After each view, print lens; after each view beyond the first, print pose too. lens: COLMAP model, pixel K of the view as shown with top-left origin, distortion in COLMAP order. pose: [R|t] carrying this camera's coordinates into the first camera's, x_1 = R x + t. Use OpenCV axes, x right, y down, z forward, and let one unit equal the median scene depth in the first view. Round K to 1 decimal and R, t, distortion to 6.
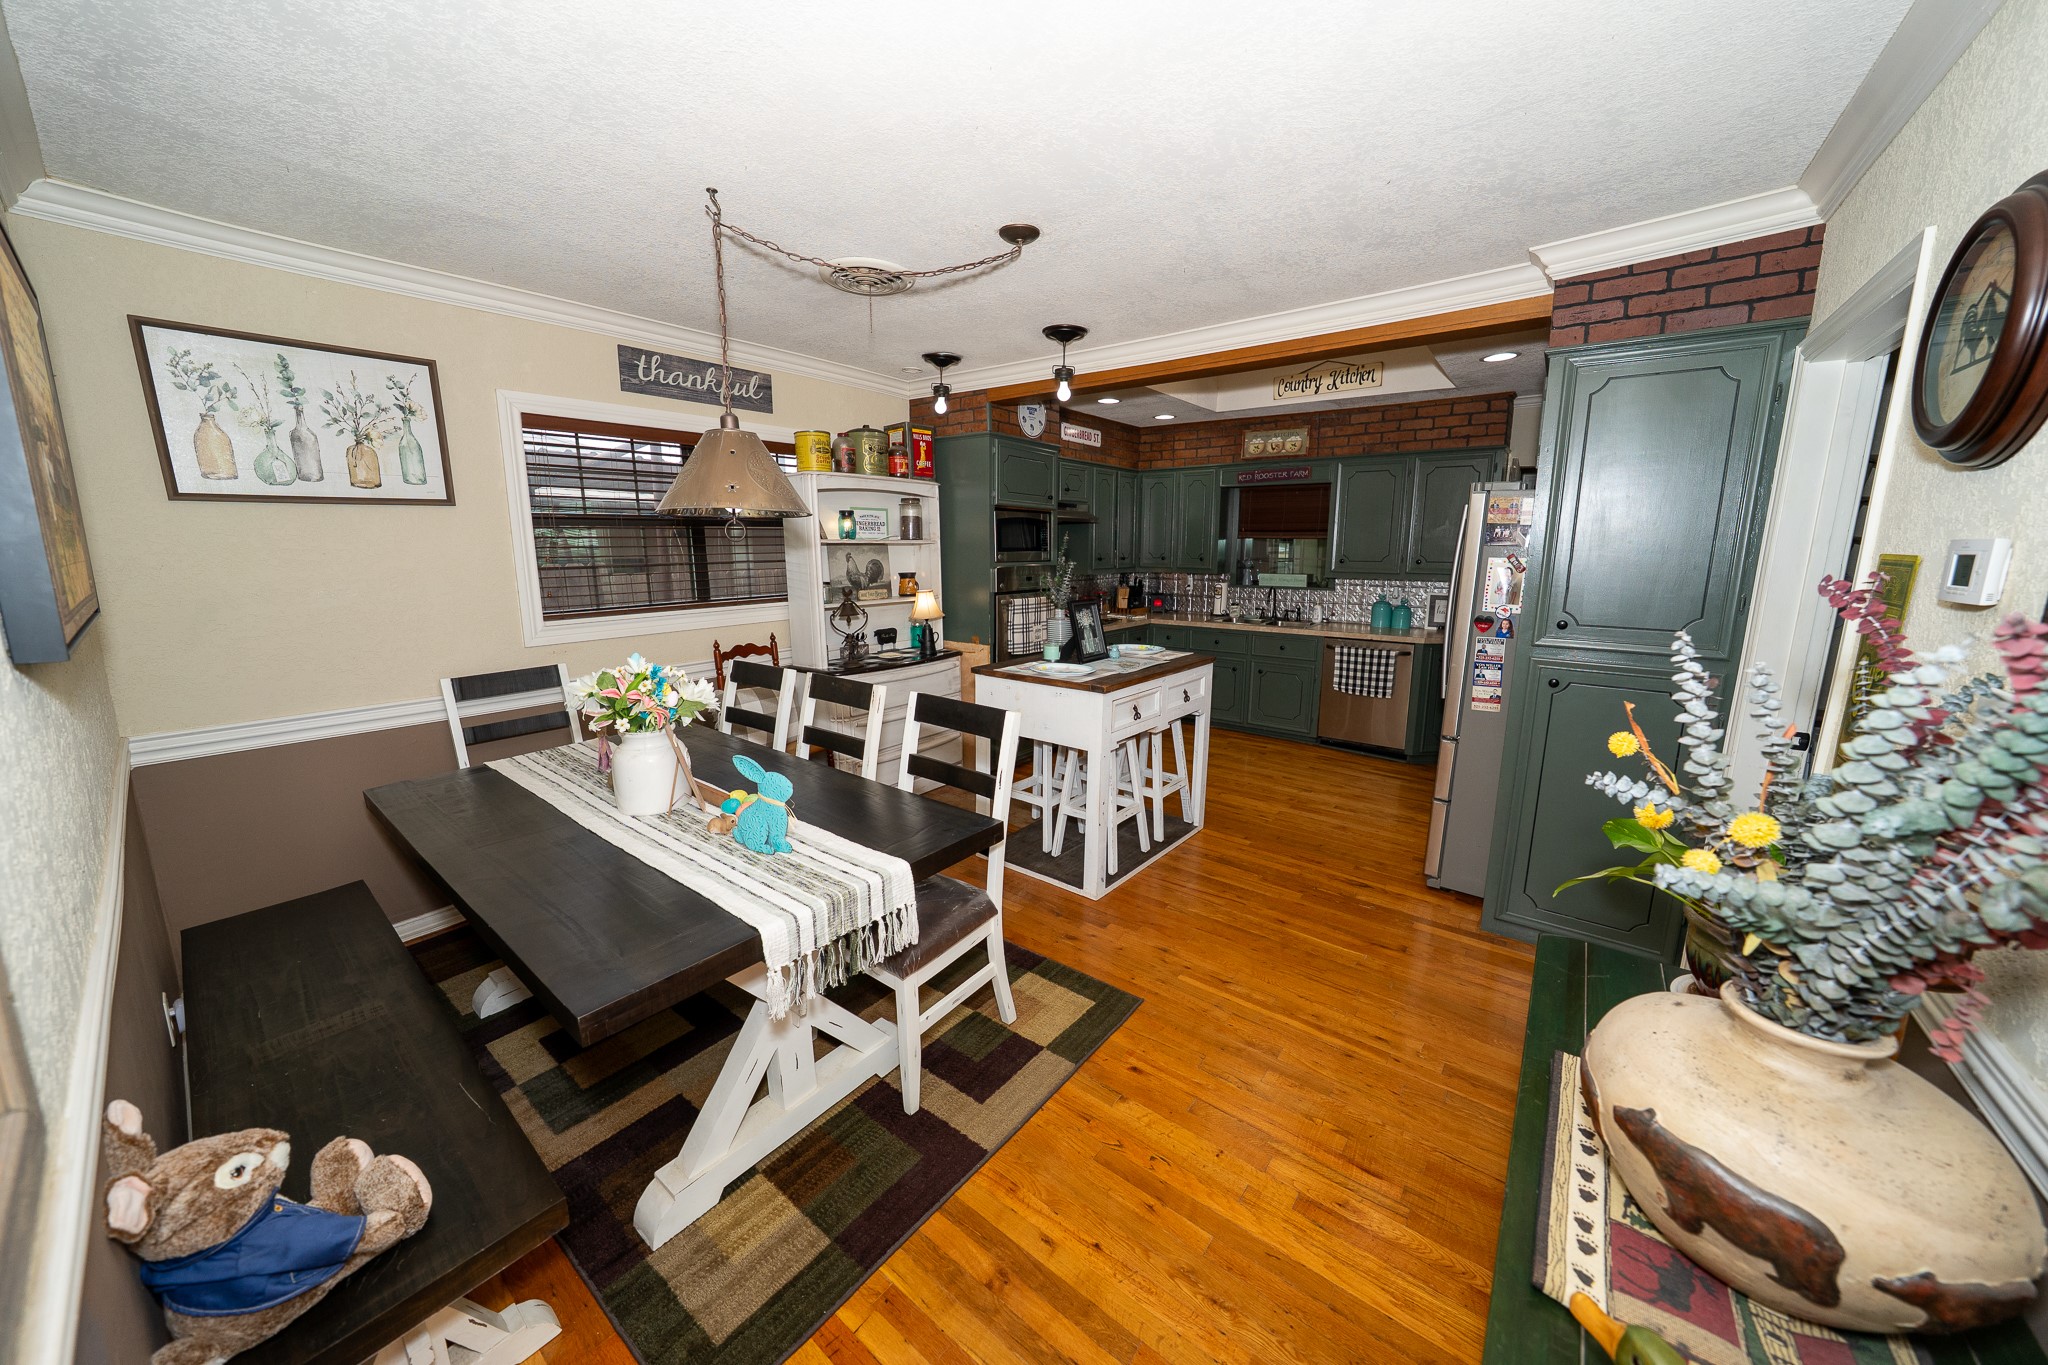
lens RADIAL K [[719.8, 0, 1018.8], [0, 719.8, 685.7], [0, 0, 1]] dist [-0.016308, 0.001282]
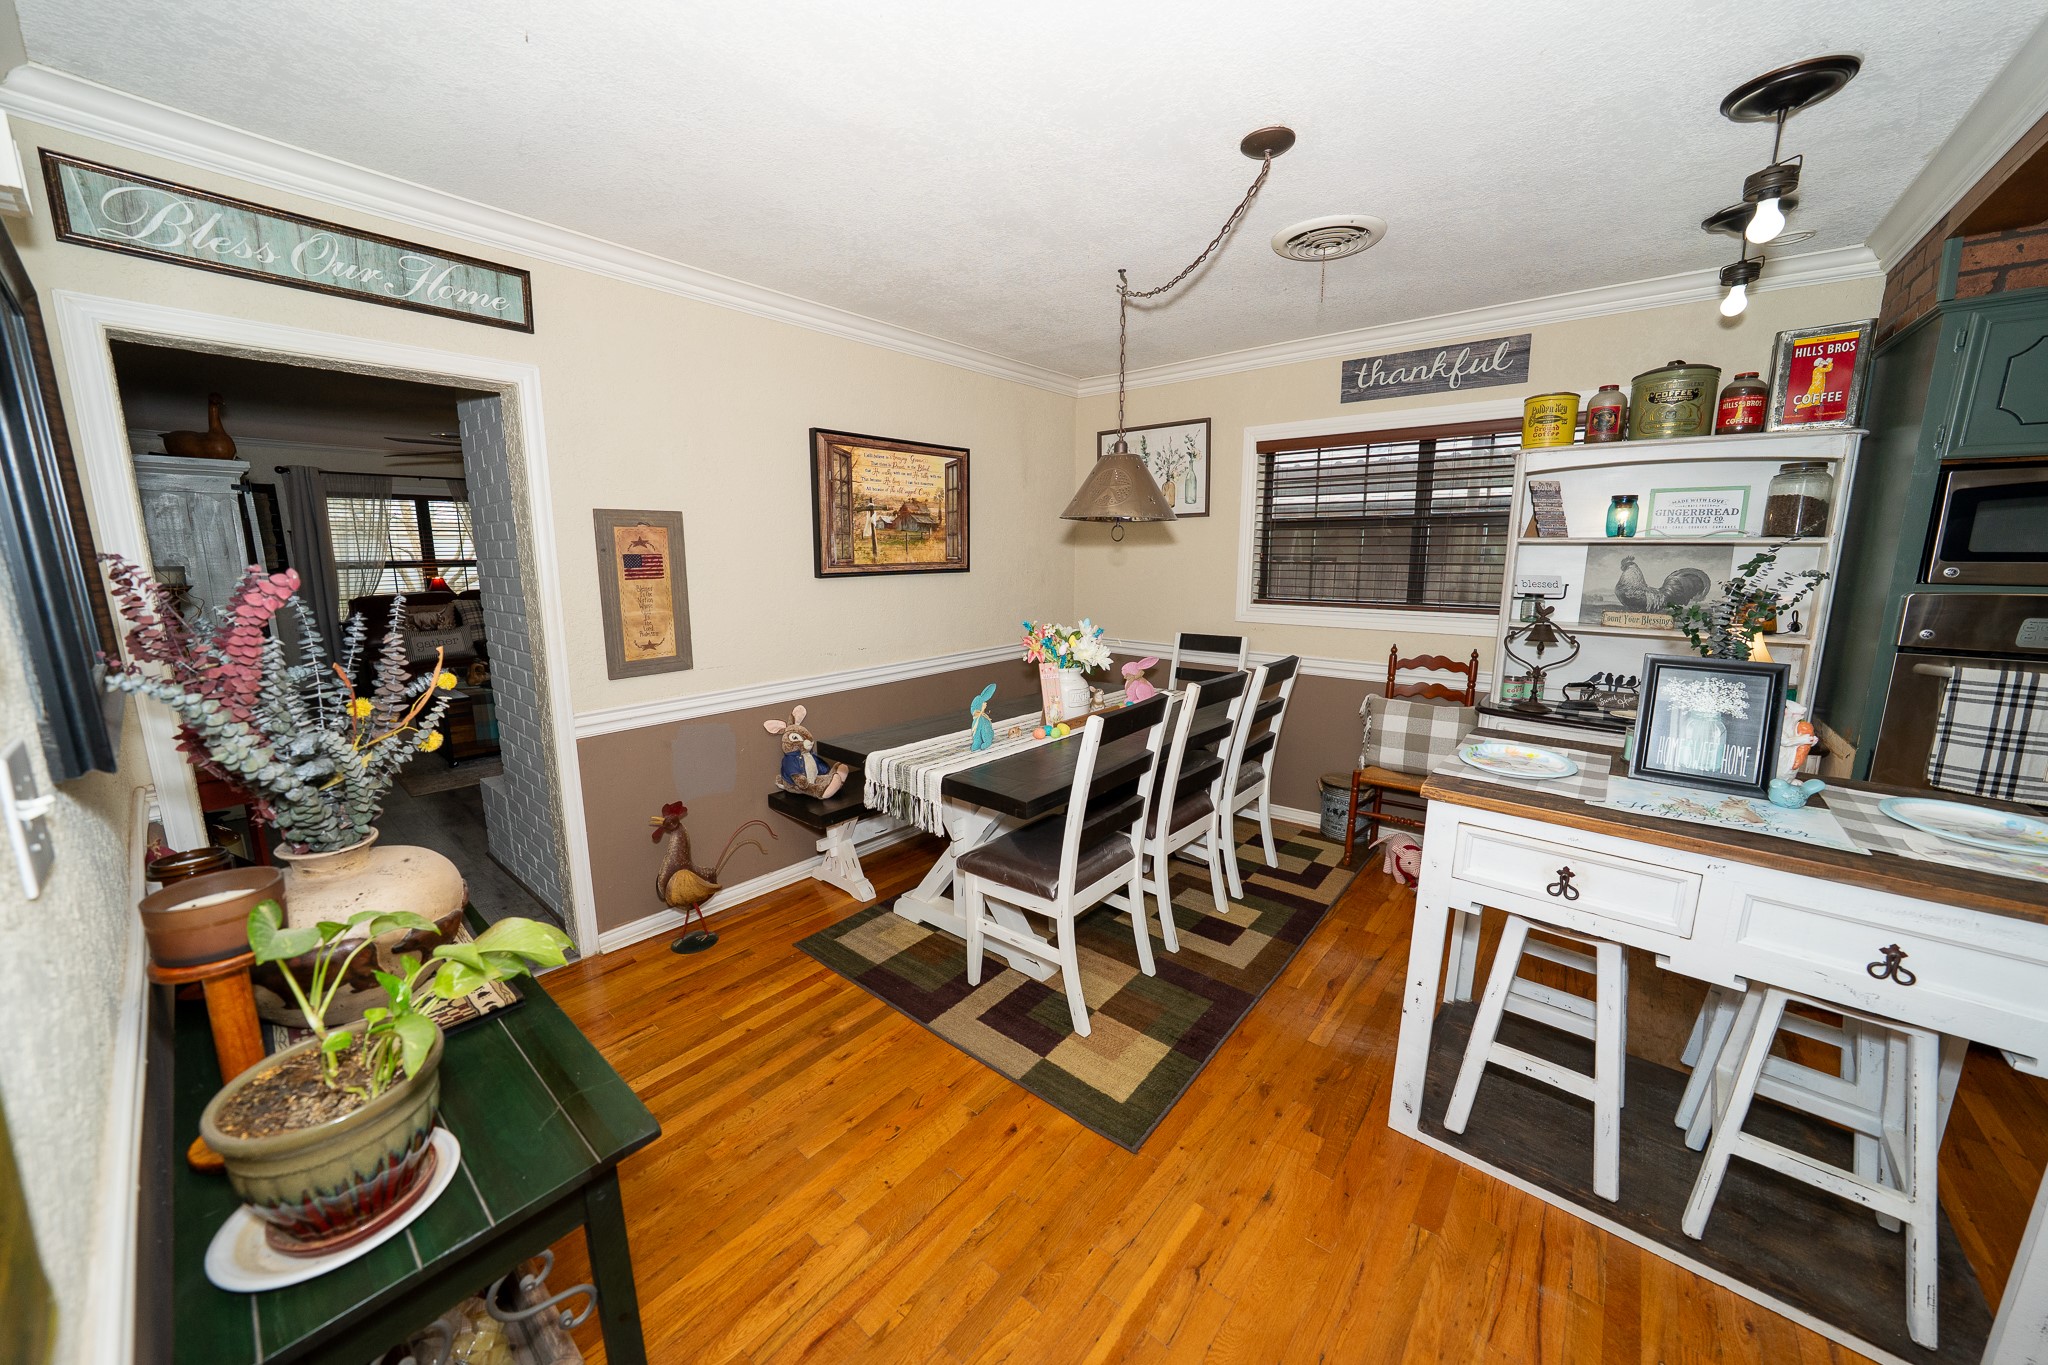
lens RADIAL K [[719.8, 0, 1021.8], [0, 719.8, 684.7], [0, 0, 1]] dist [-0.016308, 0.001282]
pose [[-0.036644, 0.189220, -0.981251, 0.634251], [-0.192162, 0.962252, 0.192732, -0.117347], [0.980679, 0.195621, 0.001100, 0.613870]]
